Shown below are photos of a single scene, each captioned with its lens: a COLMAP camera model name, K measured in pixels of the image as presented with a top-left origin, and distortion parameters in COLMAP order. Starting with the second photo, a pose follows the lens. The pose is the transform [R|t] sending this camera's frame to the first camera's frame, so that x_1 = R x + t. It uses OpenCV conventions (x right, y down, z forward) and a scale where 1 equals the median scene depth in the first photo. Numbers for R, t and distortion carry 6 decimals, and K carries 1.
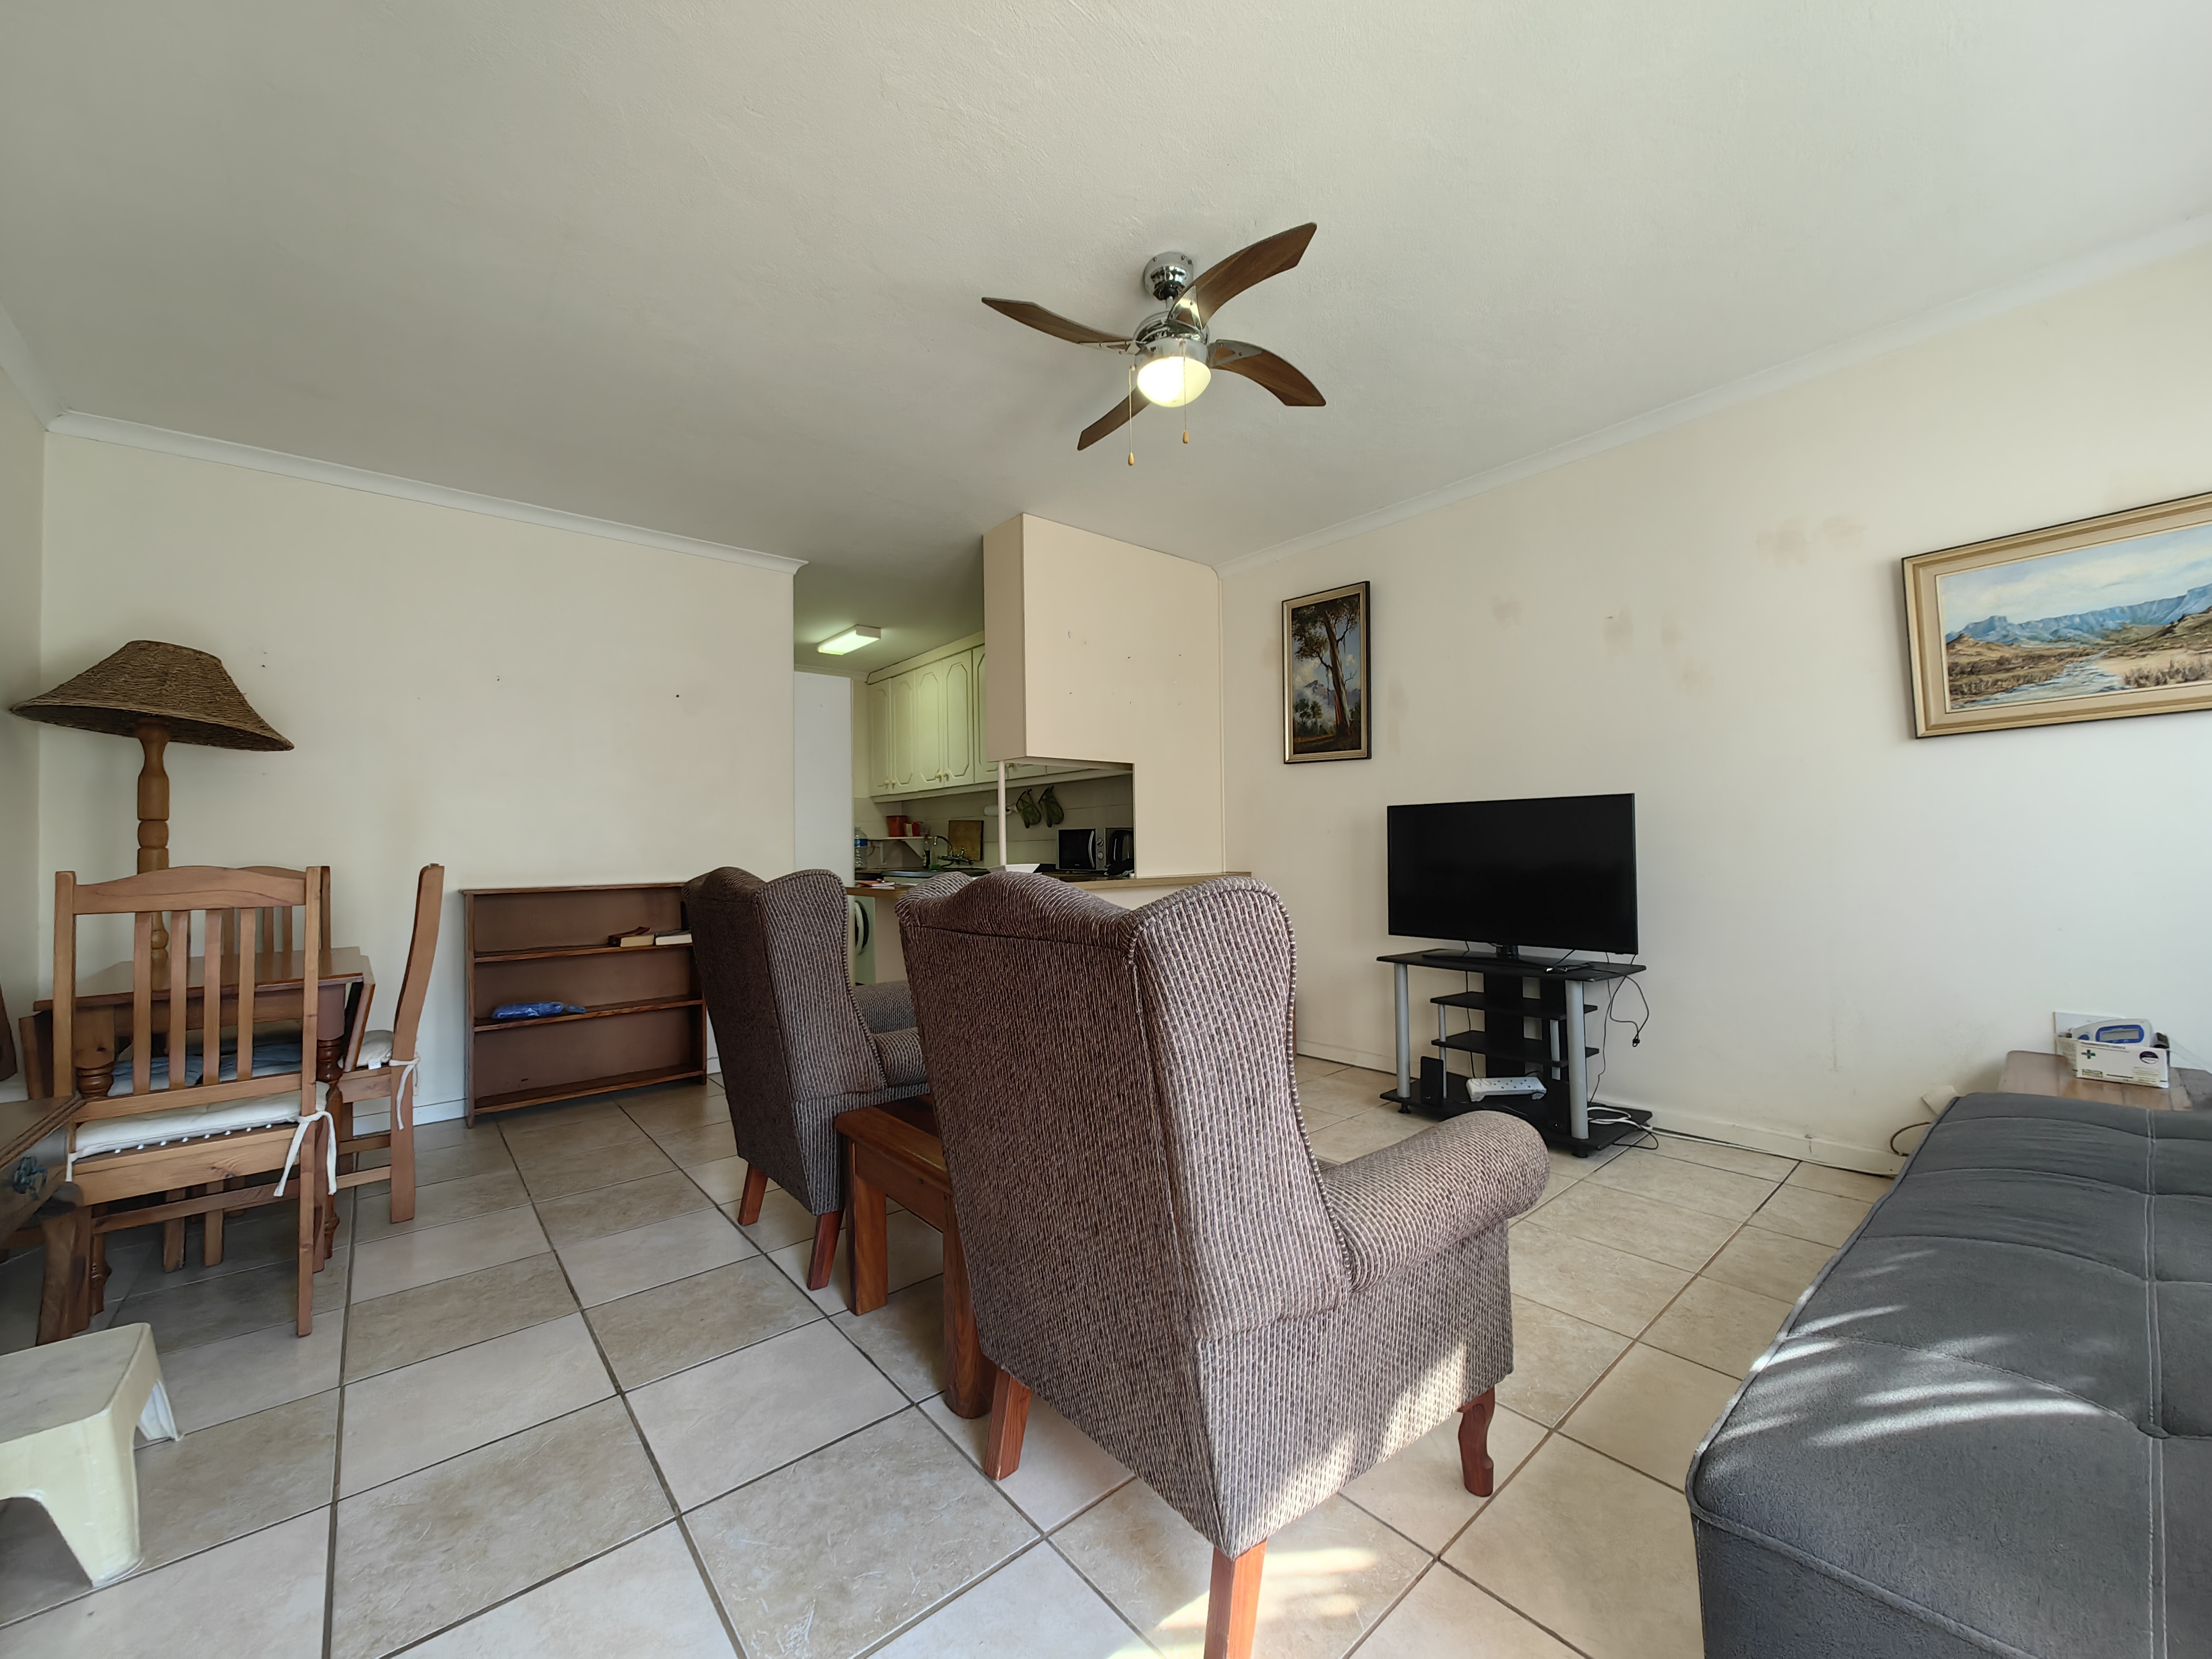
lens RADIAL K [[851.1, 0, 1099.6], [0, 851.1, 827.3], [0, 0, 1]] dist [0.006955, -0.002411]
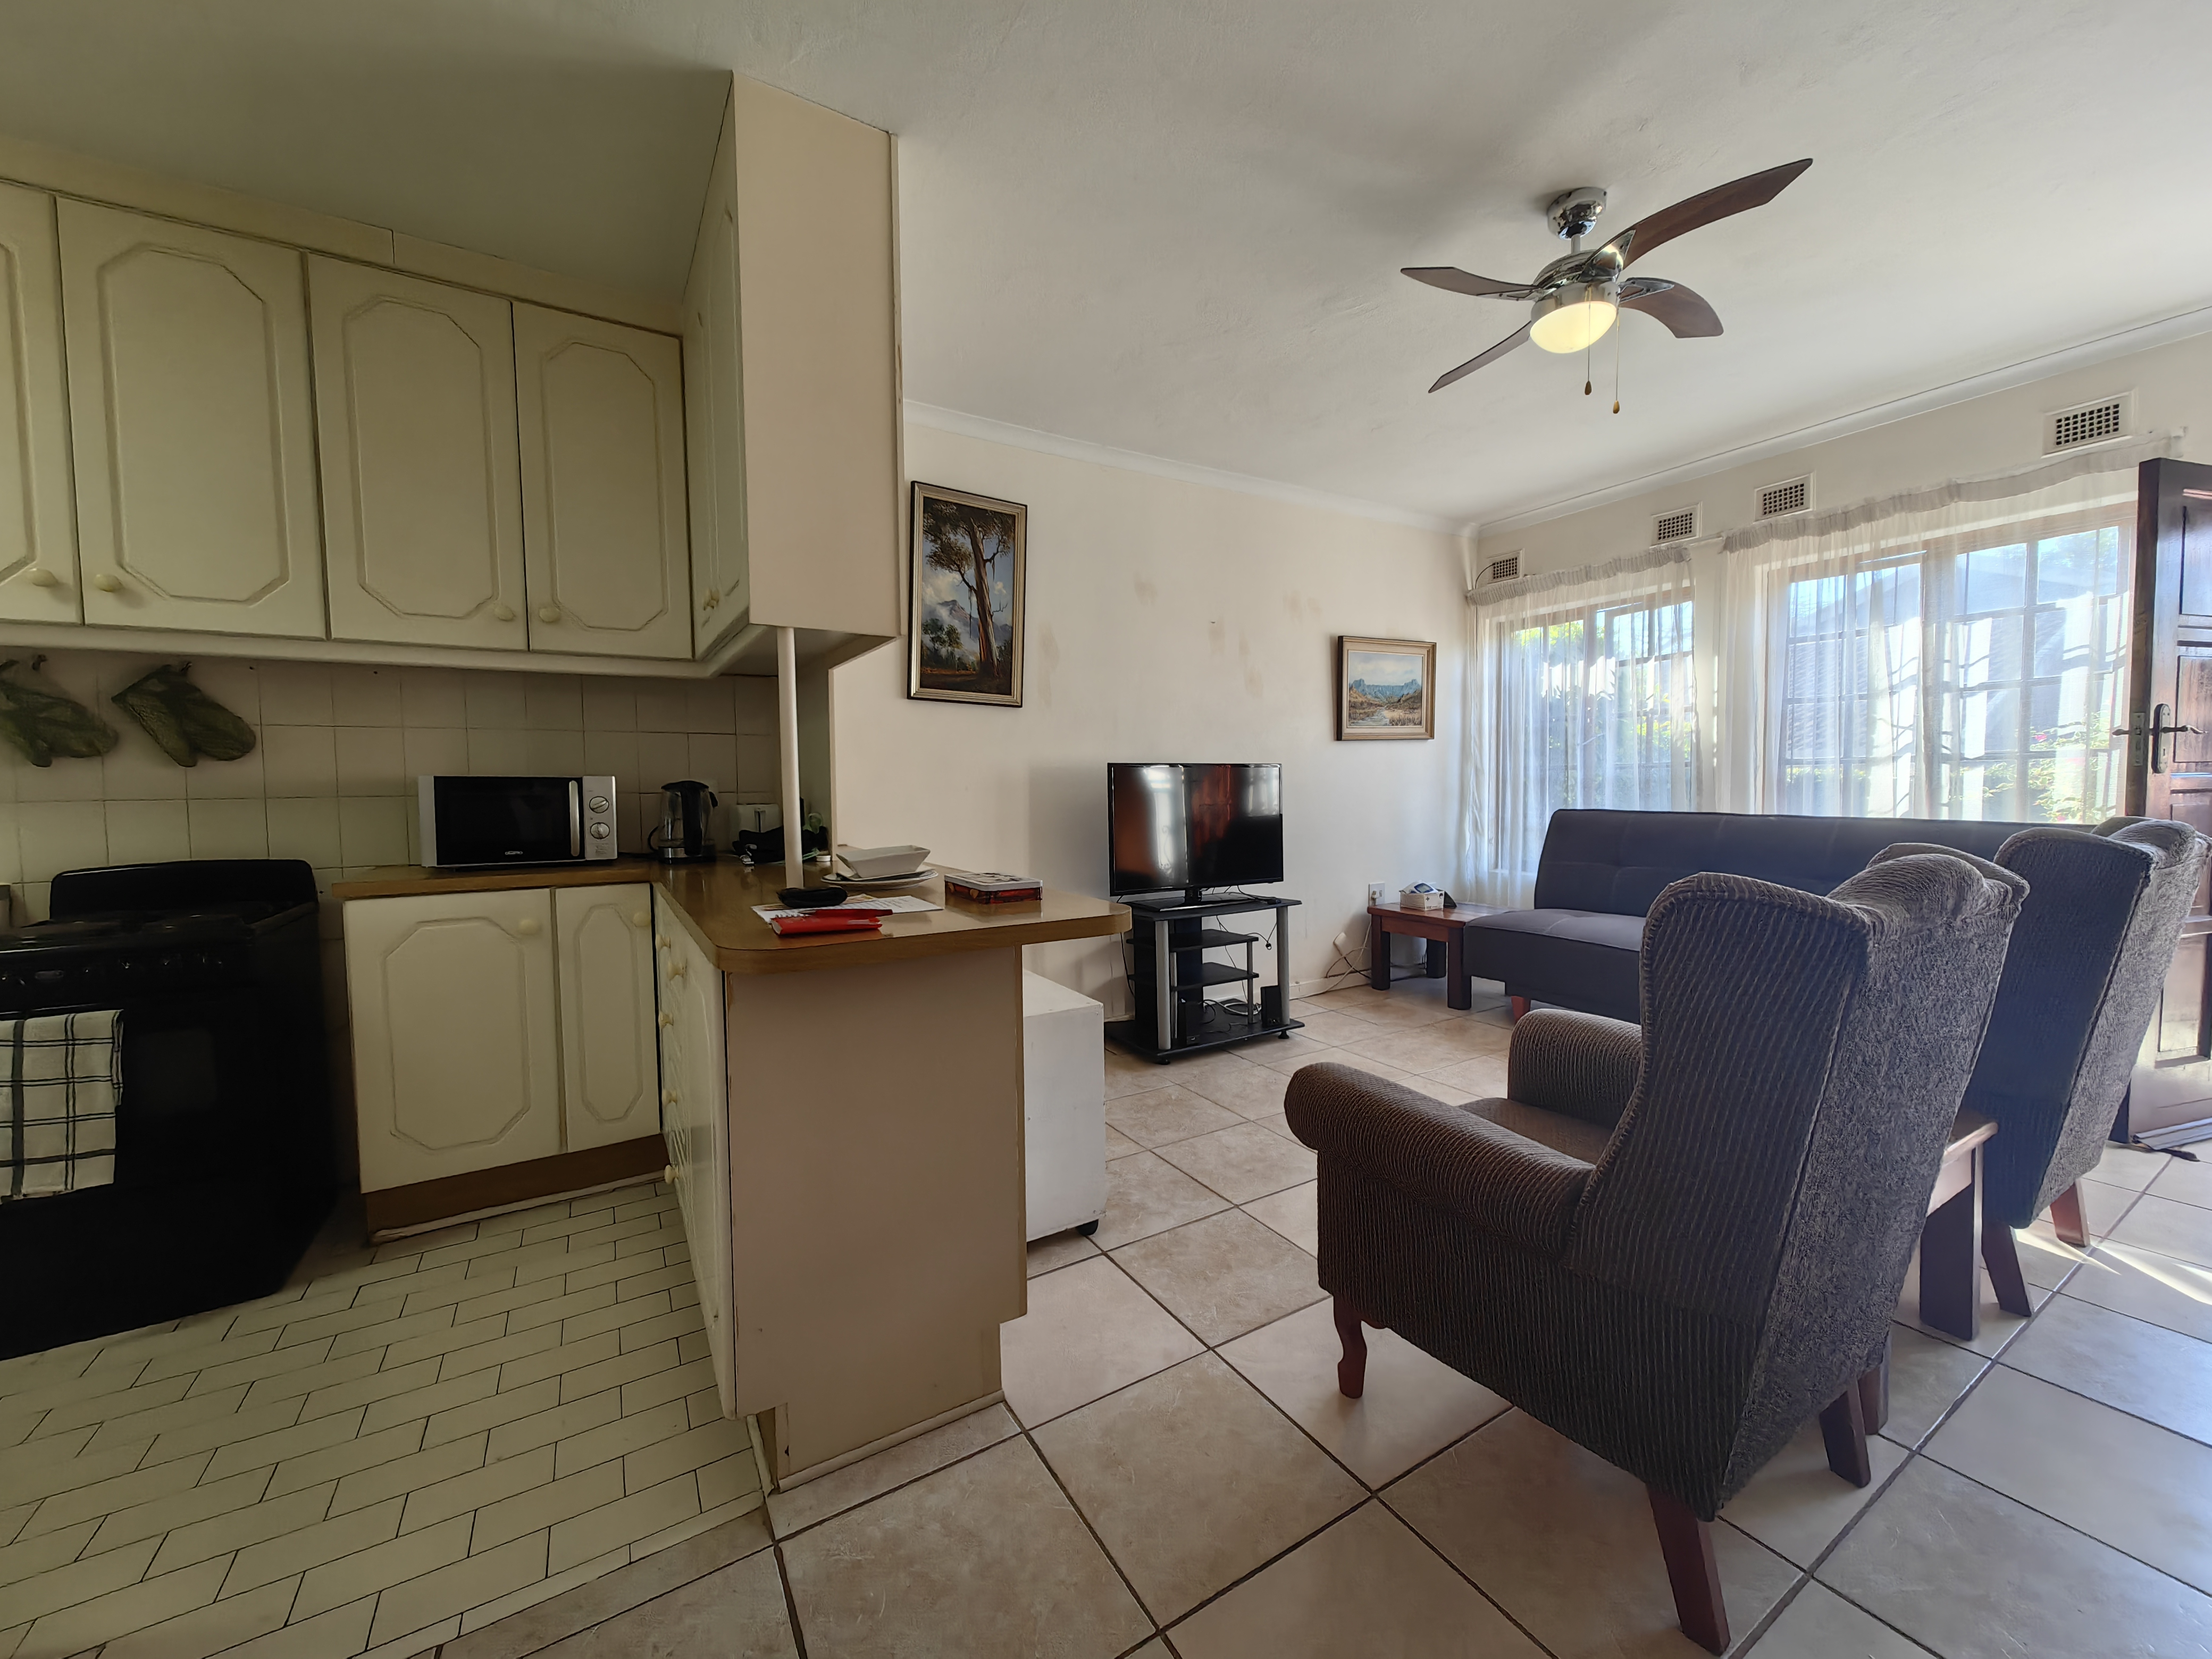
lens RADIAL K [[851.1, 0, 1099.6], [0, 851.1, 827.3], [0, 0, 1]] dist [0.006955, -0.002411]
pose [[0.161888, -0.036542, 0.986132, -0.528082], [-0.014253, 0.999123, 0.039363, 0.008358], [-0.986706, -0.020428, 0.161225, 0.734894]]
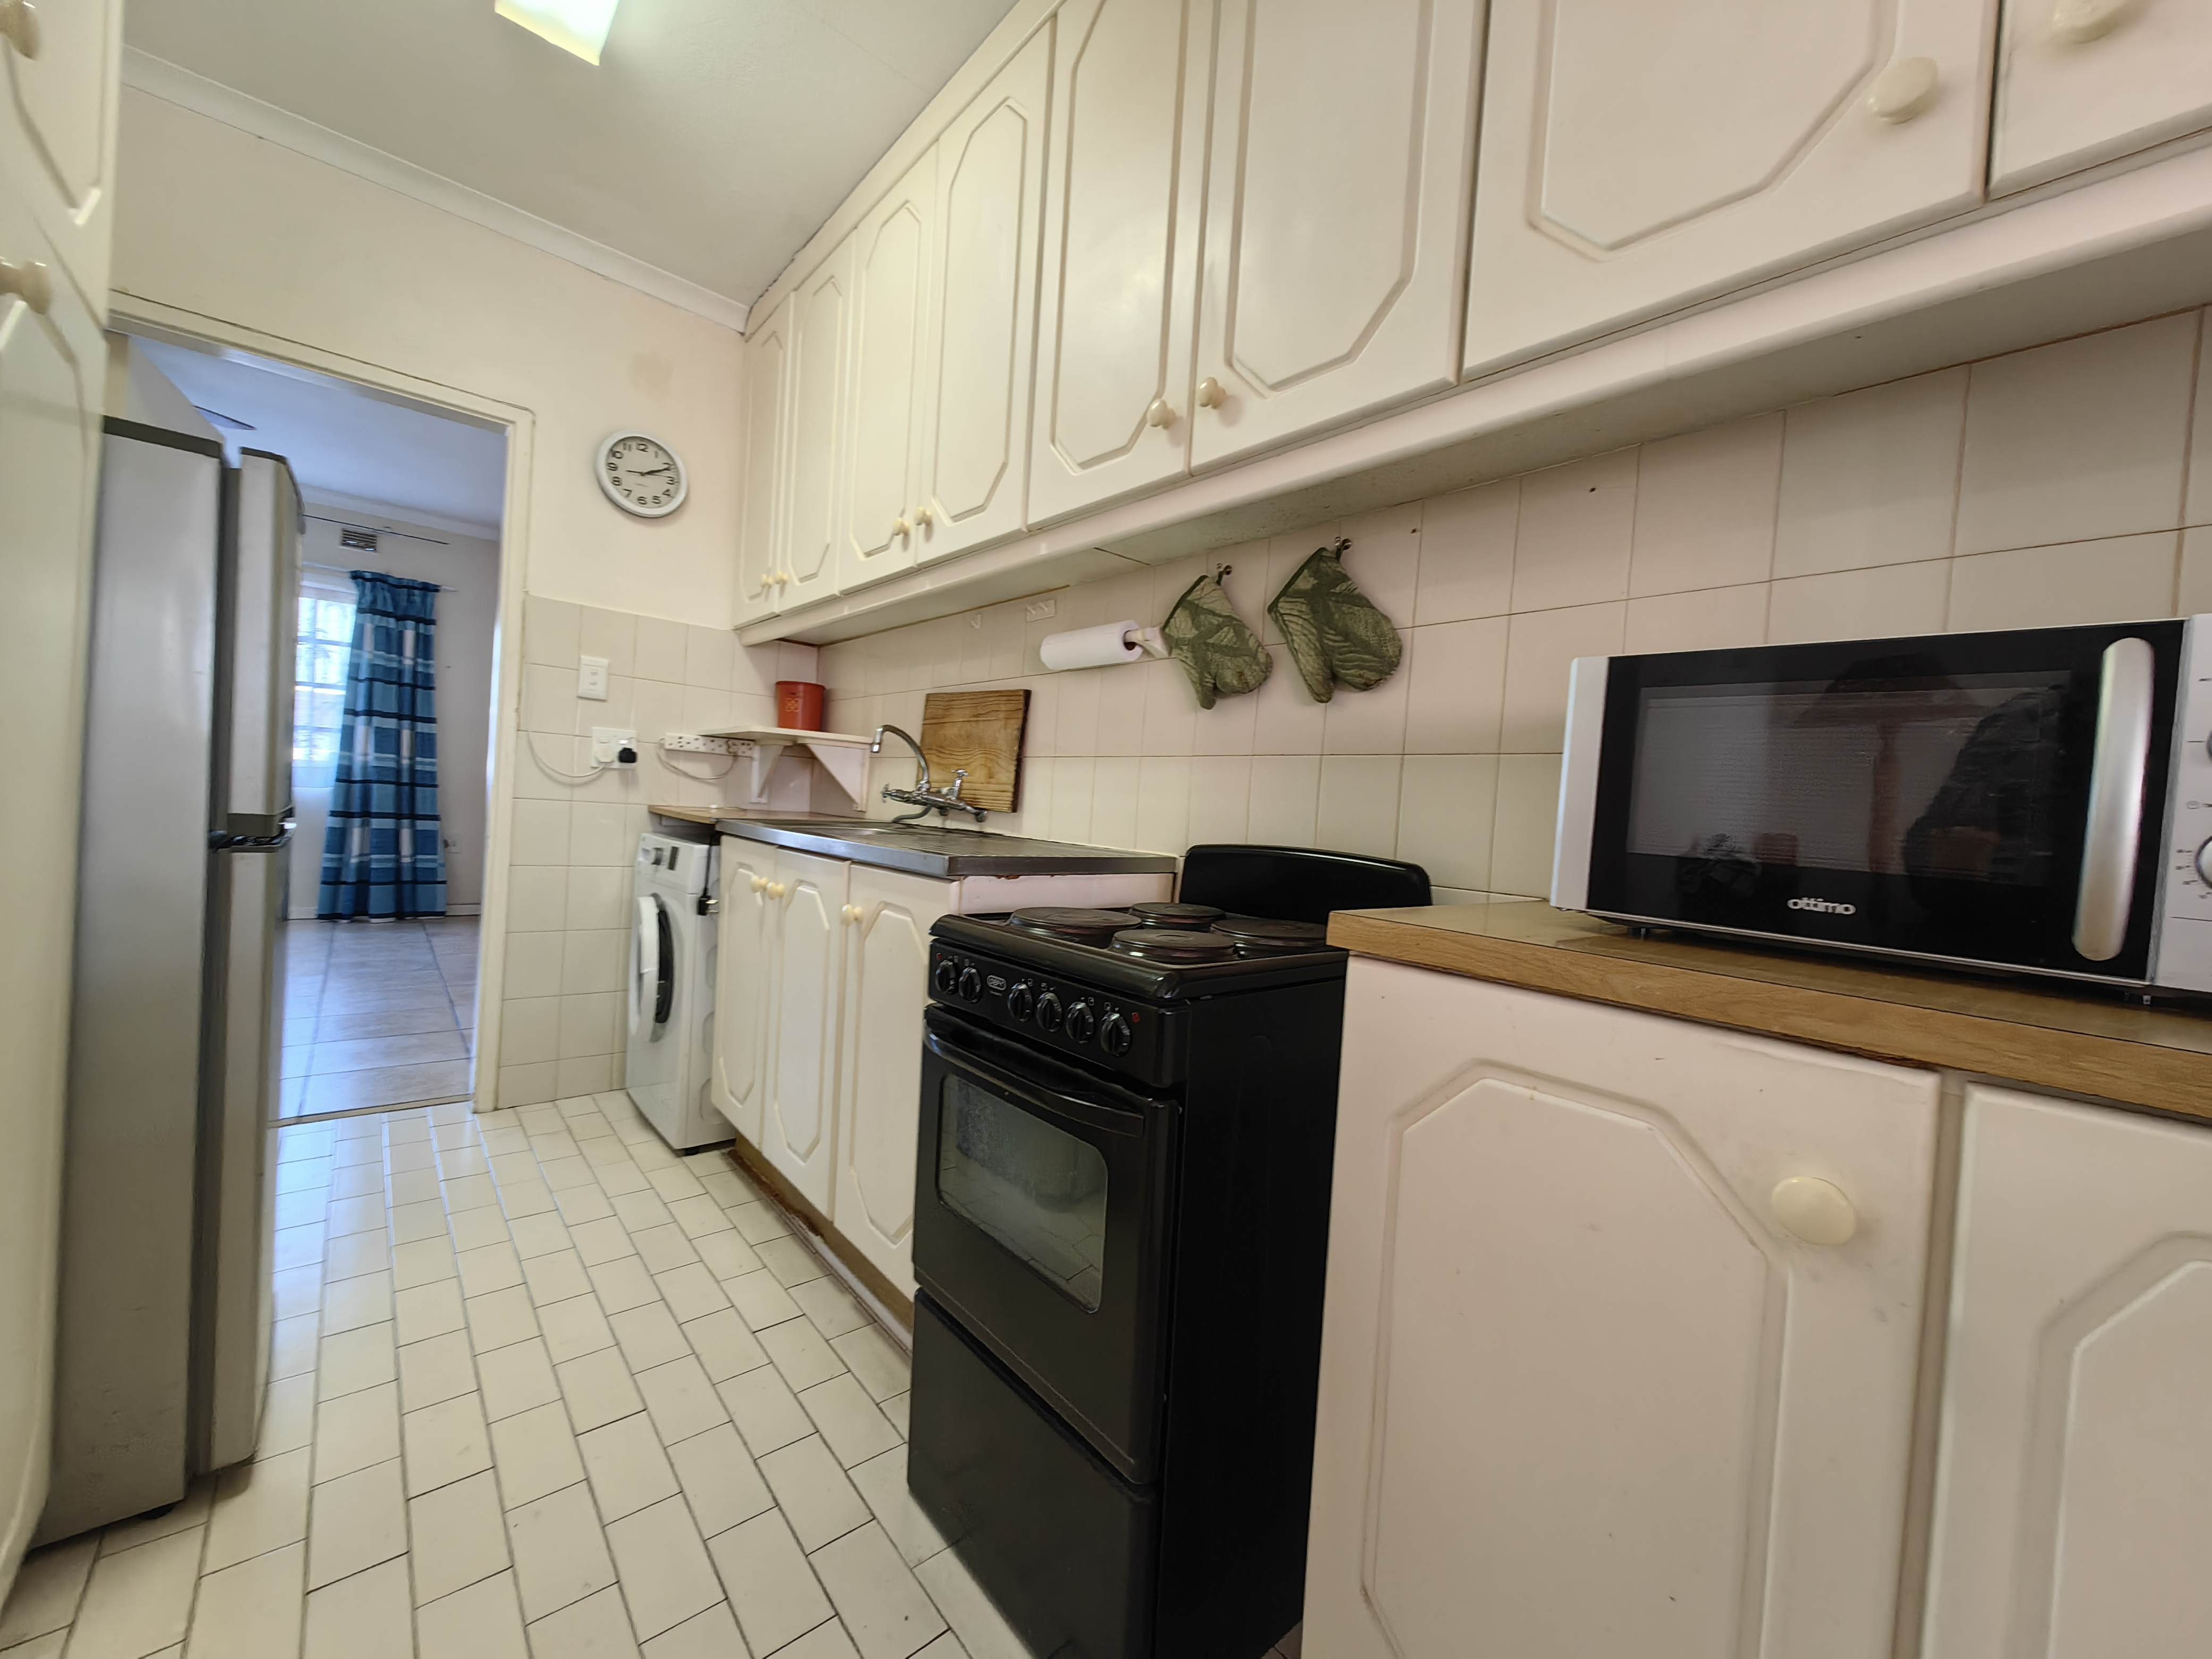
lens RADIAL K [[851.1, 0, 1099.6], [0, 851.1, 827.3], [0, 0, 1]] dist [0.006955, -0.002411]
pose [[0.996690, 0.079721, 0.015931, -0.173604], [-0.080408, 0.995583, 0.048458, 0.041461], [-0.011998, -0.049578, 0.998698, 1.049034]]
